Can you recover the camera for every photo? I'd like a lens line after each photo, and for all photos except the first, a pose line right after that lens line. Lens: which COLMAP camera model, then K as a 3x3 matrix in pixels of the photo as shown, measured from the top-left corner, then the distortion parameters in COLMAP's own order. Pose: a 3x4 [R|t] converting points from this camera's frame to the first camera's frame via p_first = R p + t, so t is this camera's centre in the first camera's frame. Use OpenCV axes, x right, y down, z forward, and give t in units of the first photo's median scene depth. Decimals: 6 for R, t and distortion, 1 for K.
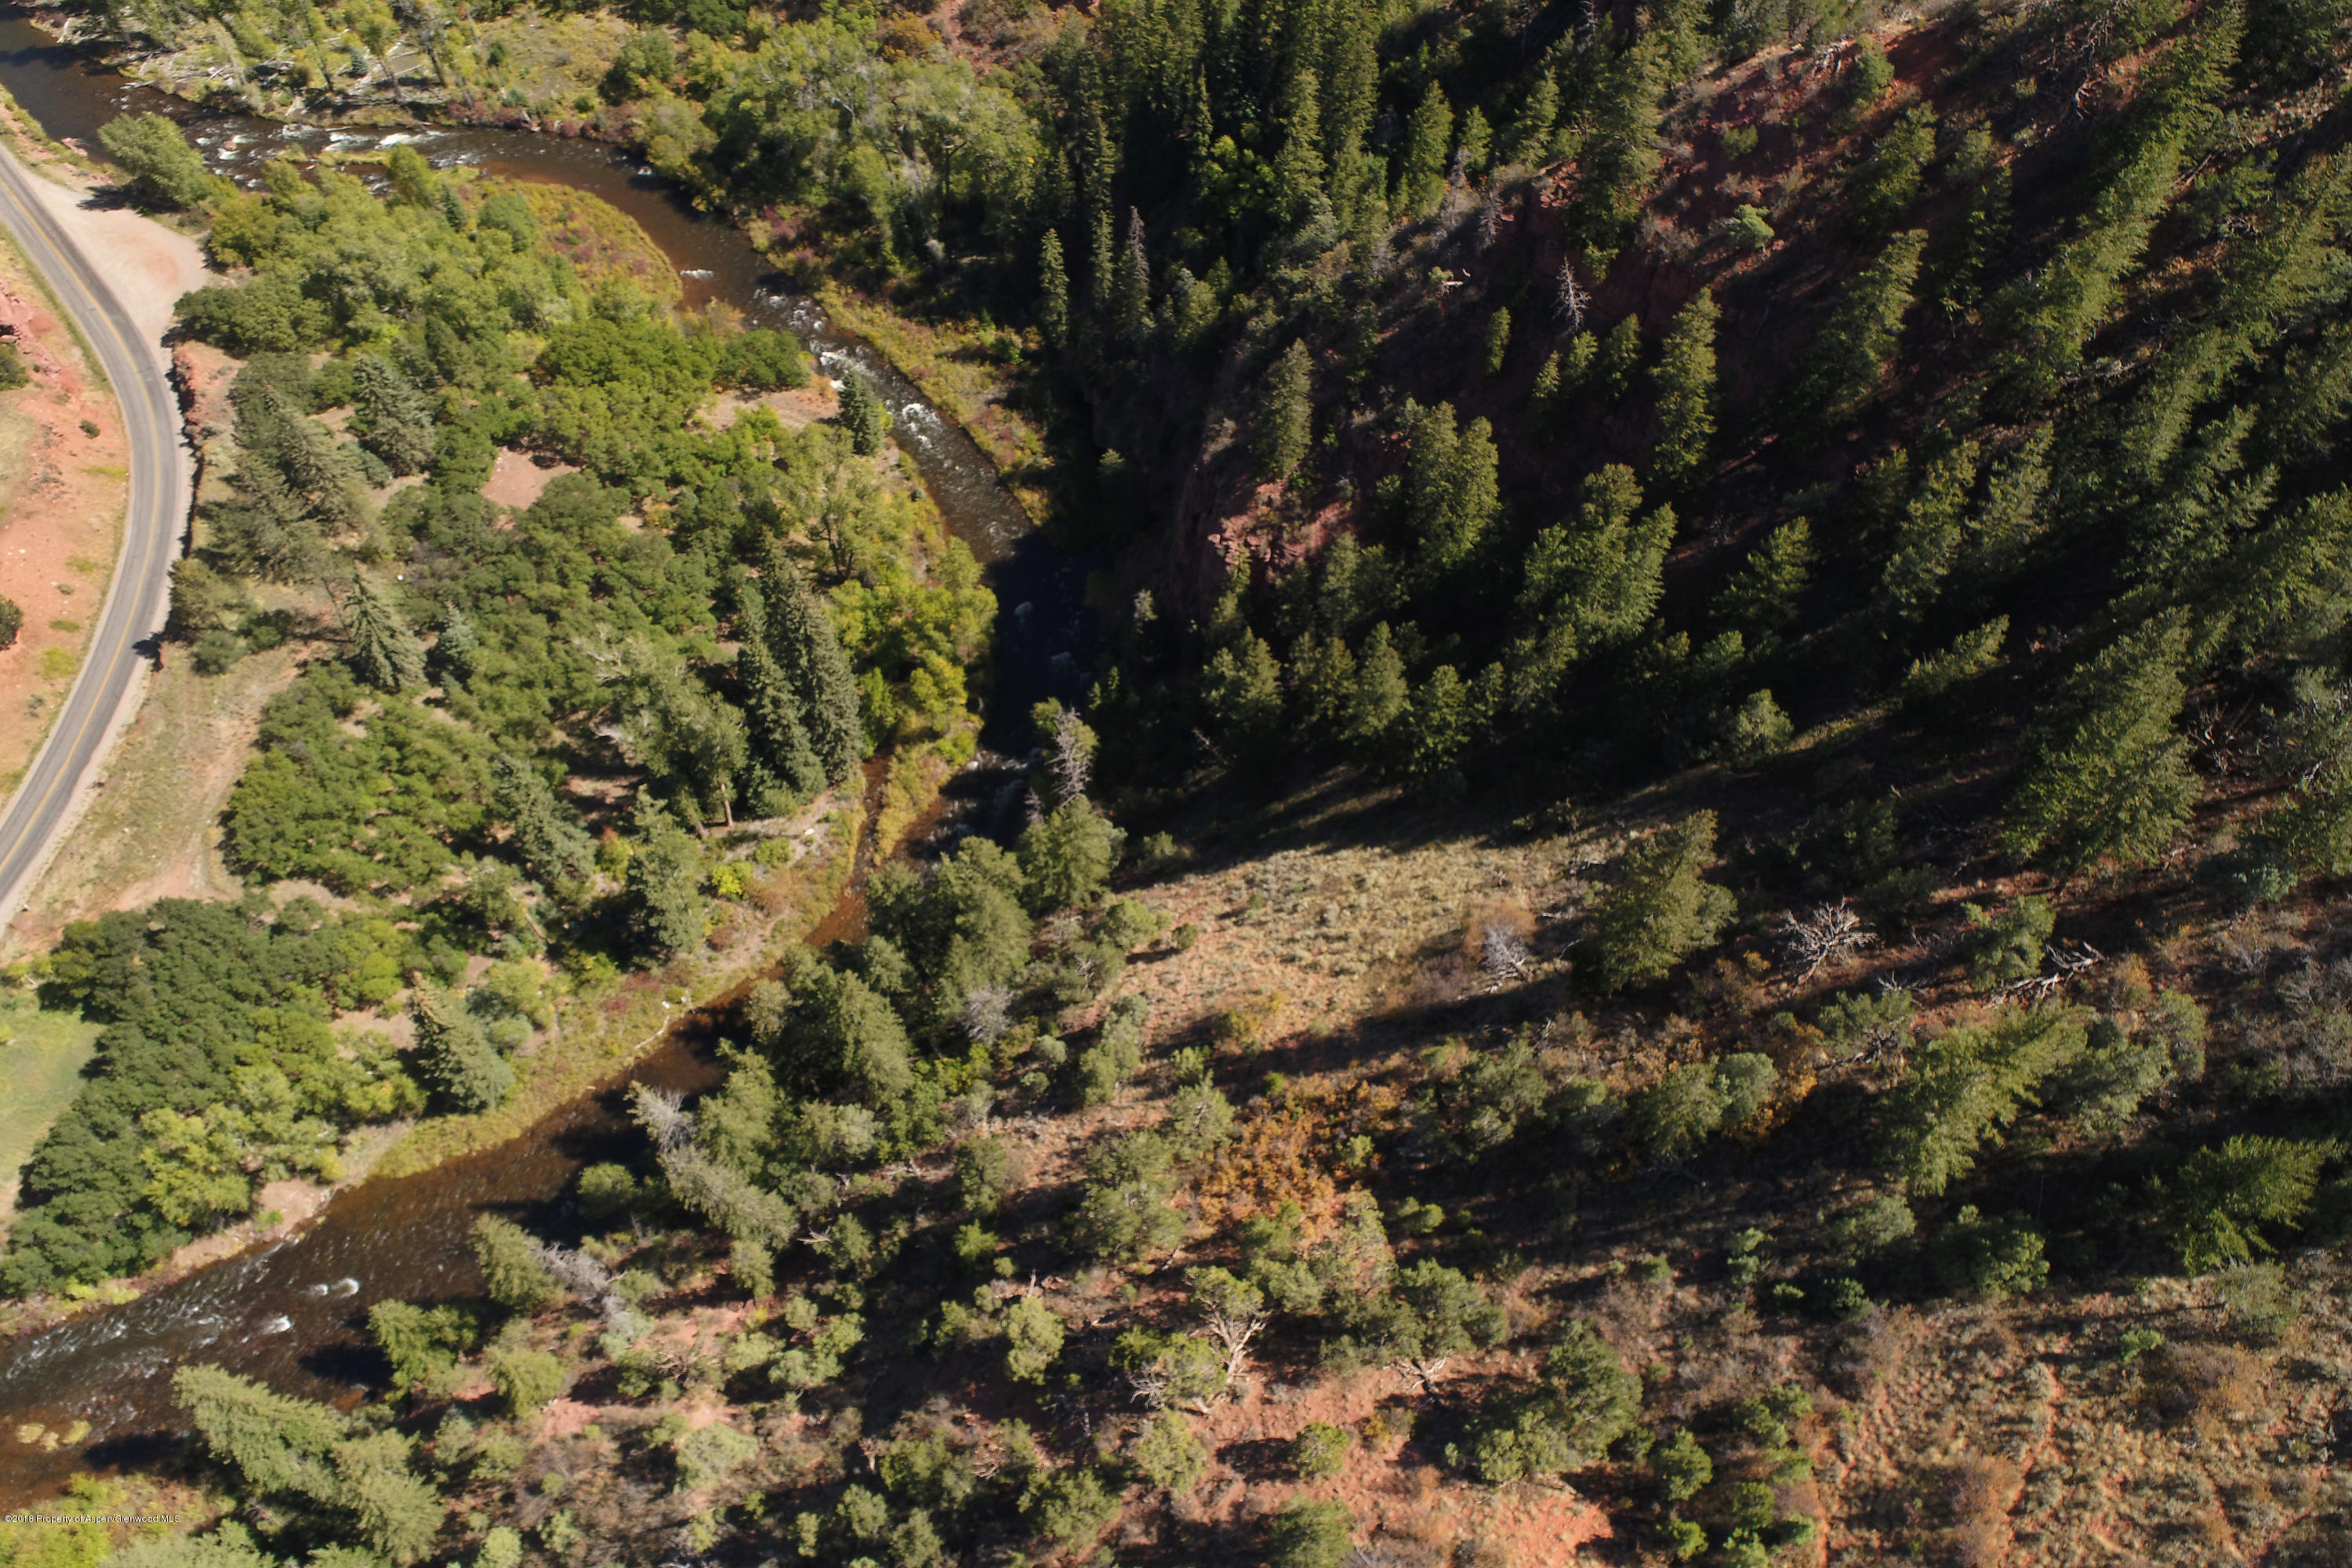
lens RADIAL K [[1620.5, 0, 1174.8], [0, 1620.5, 787.0], [0, 0, 1]] dist [-0.006163, -0.002963]
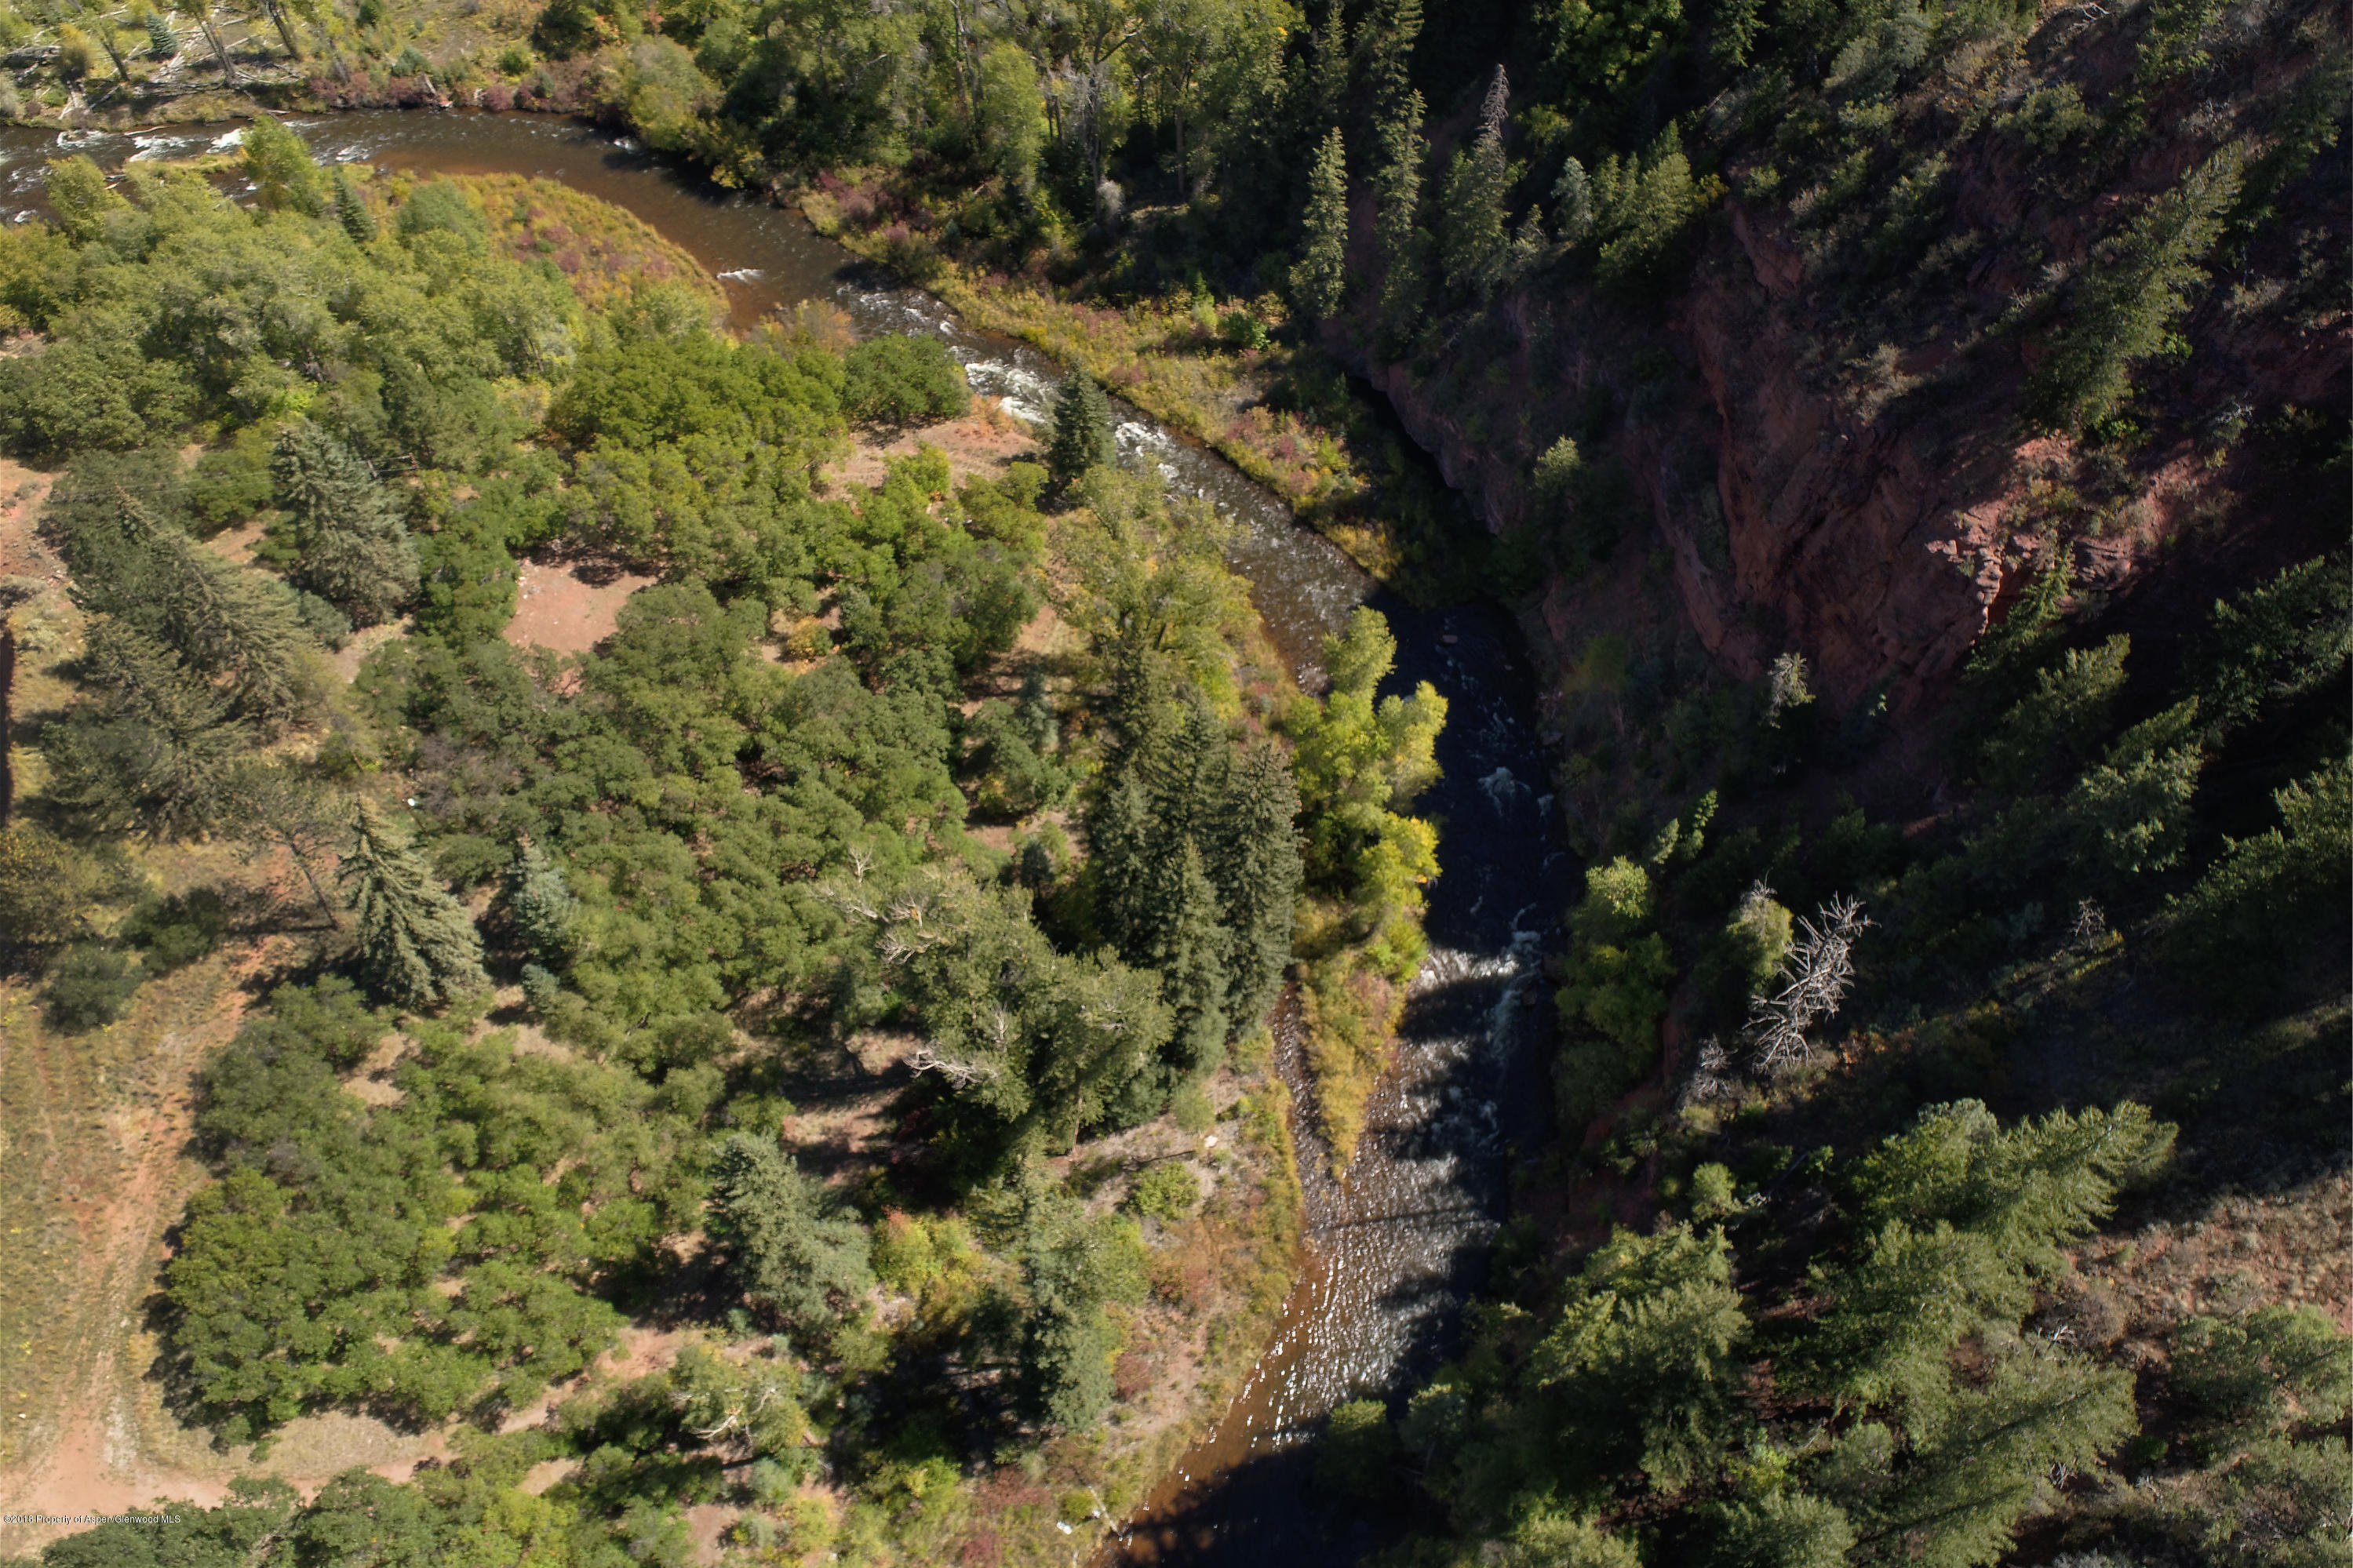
lens RADIAL K [[1621.0, 0, 1178.5], [0, 1621.0, 780.5], [0, 0, 1]] dist [-0.006163, -0.002963]
pose [[0.985251, -0.137181, 0.102282, -0.255297], [0.140715, 0.989650, -0.028147, -0.078280], [-0.097362, 0.042125, 0.994357, 0.386304]]
